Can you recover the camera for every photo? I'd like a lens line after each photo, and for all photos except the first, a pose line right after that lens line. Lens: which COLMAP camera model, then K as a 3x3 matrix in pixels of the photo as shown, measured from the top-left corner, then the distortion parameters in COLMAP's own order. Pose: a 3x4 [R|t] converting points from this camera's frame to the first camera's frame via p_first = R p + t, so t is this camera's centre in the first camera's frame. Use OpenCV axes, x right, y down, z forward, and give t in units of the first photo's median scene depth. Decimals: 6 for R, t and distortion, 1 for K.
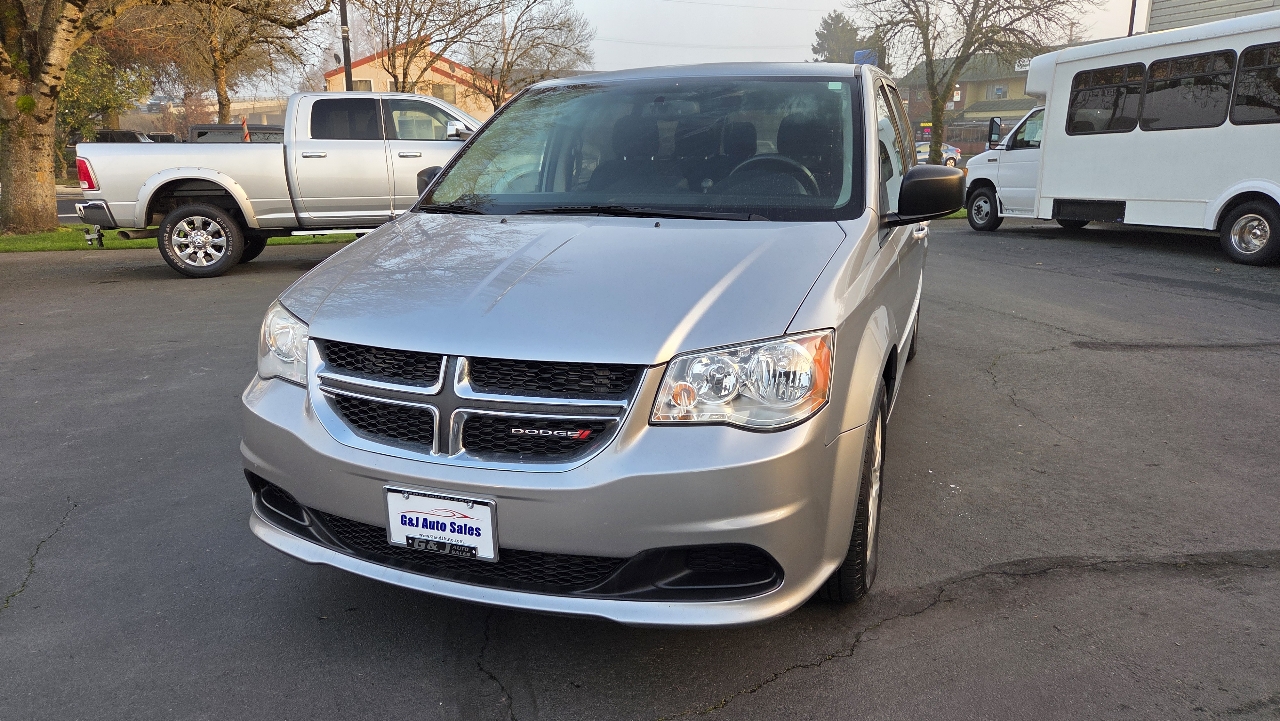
lens RADIAL K [[861.0, 0, 625.5], [0, 861.0, 363.3], [0, 0, 1]] dist [0.064383, -0.056433]
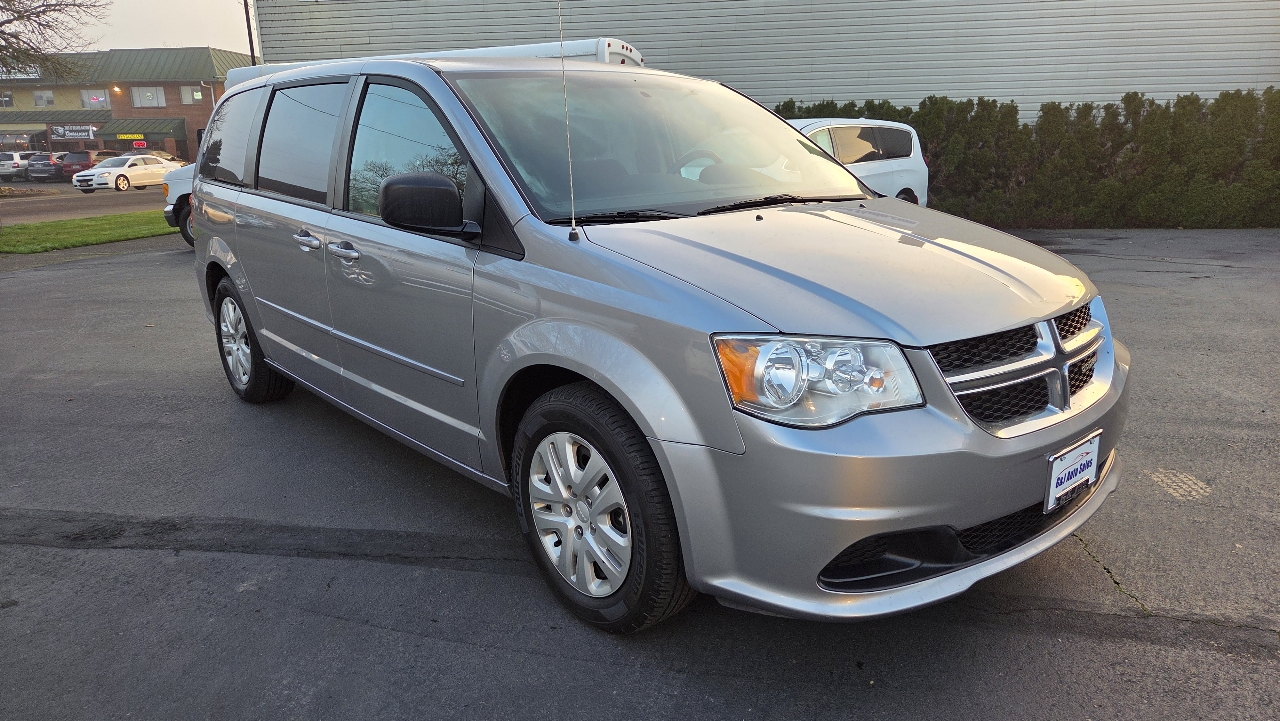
lens RADIAL K [[858.6, 0, 622.4], [0, 858.6, 361.3], [0, 0, 1]] dist [0.063966, -0.051637]
pose [[0.457991, -0.213593, 0.862915, -0.397985], [0.232244, 0.965742, 0.115782, -0.059747], [-0.858083, 0.147380, 0.491907, 0.265739]]
